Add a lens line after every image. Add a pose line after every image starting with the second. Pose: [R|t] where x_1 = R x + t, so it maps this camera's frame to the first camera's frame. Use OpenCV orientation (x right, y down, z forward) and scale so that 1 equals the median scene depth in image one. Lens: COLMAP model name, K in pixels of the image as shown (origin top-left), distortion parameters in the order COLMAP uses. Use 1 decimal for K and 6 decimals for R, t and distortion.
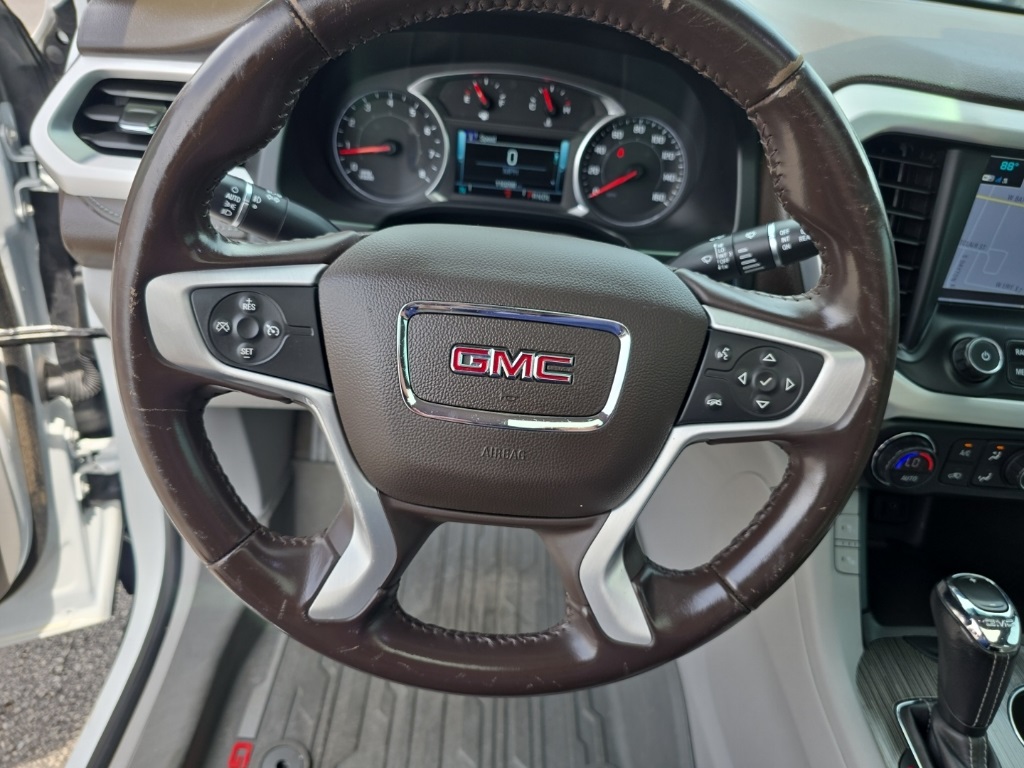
lens RADIAL K [[696.7, 0, 532.0], [0, 696.7, 377.4], [0, 0, 1]] dist [0.053329, -0.055825]
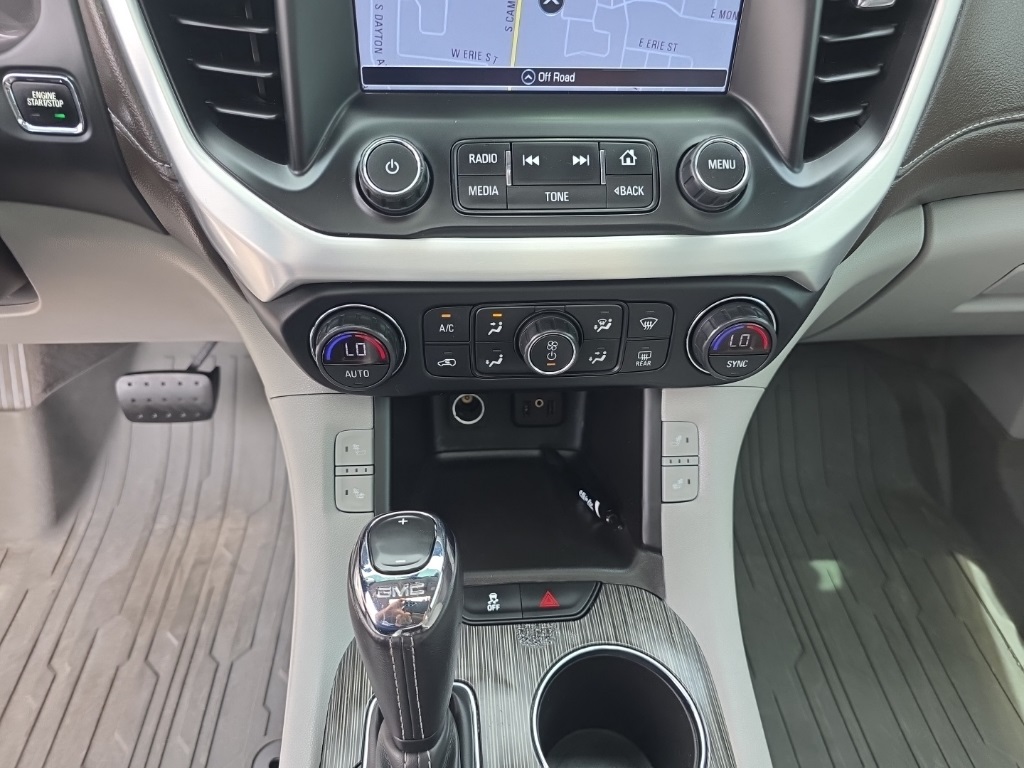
lens RADIAL K [[696.7, 0, 511.5], [0, 696.7, 379.4], [0, 0, 1]] dist [0.053329, -0.055825]
pose [[0.995848, -0.088797, -0.020069, 0.718247], [0.090584, 0.988472, 0.121314, 0.085221], [0.009066, -0.122629, 0.992411, 0.359353]]
